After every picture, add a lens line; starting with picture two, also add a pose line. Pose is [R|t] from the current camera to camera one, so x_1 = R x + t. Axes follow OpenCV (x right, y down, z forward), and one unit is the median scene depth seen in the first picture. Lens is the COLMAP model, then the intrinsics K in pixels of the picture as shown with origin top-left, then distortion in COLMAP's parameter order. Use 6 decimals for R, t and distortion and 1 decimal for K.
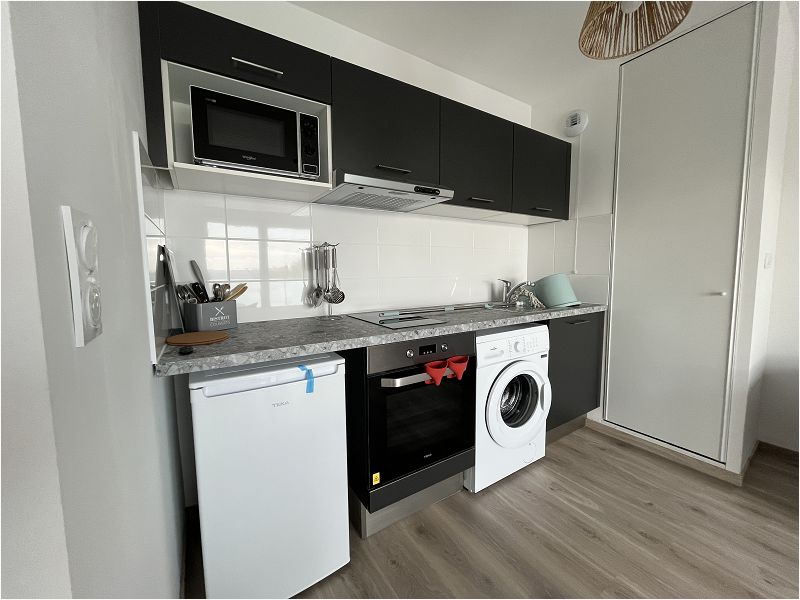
lens RADIAL K [[321.9, 0, 399.9], [0, 321.9, 297.6], [0, 0, 1]] dist [-0.001279, -0.000273]
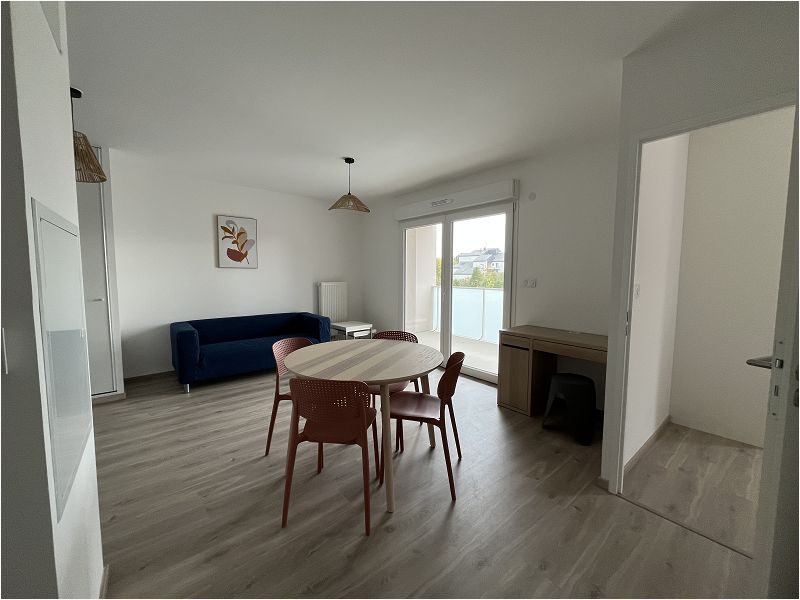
lens RADIAL K [[321.9, 0, 399.9], [0, 321.9, 297.6], [0, 0, 1]] dist [-0.001279, -0.000273]
pose [[-0.117324, -0.068989, 0.990695, -1.028037], [0.082516, 0.993457, 0.078953, -0.029603], [-0.989660, 0.091011, -0.110864, -0.482691]]
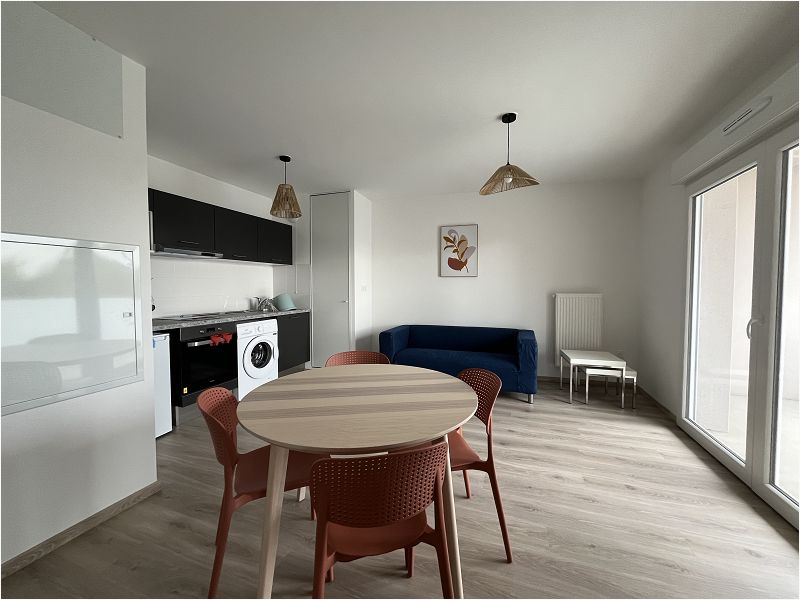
lens RADIAL K [[321.9, 0, 399.9], [0, 321.9, 297.6], [0, 0, 1]] dist [-0.001279, -0.000273]
pose [[0.794083, -0.014631, 0.607633, -0.183195], [0.046780, 0.998216, -0.037099, 0.072446], [-0.606006, 0.057885, 0.793351, -1.267198]]
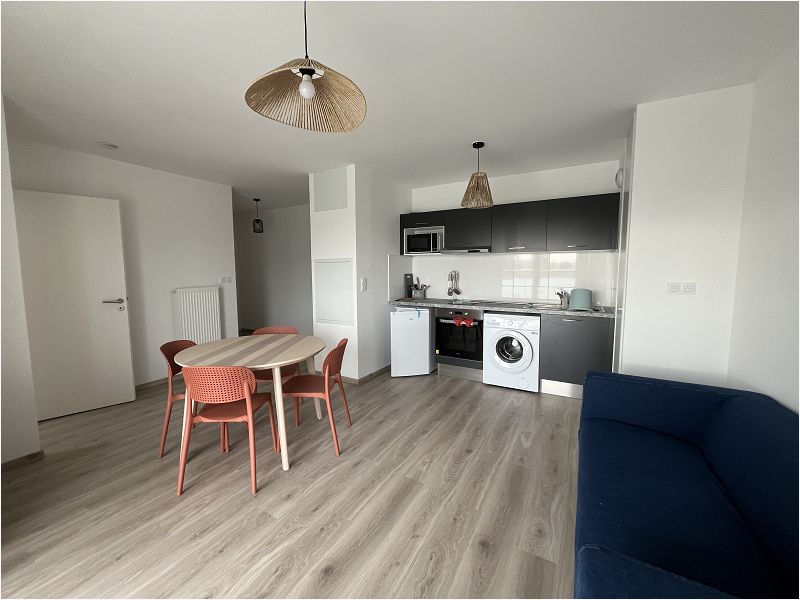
lens RADIAL K [[321.9, 0, 399.9], [0, 321.9, 297.6], [0, 0, 1]] dist [-0.001279, -0.000273]
pose [[0.462122, 0.087205, -0.882518, 1.889547], [-0.077223, 0.995330, 0.057916, -0.073055], [0.883448, 0.041386, 0.466698, -0.588085]]
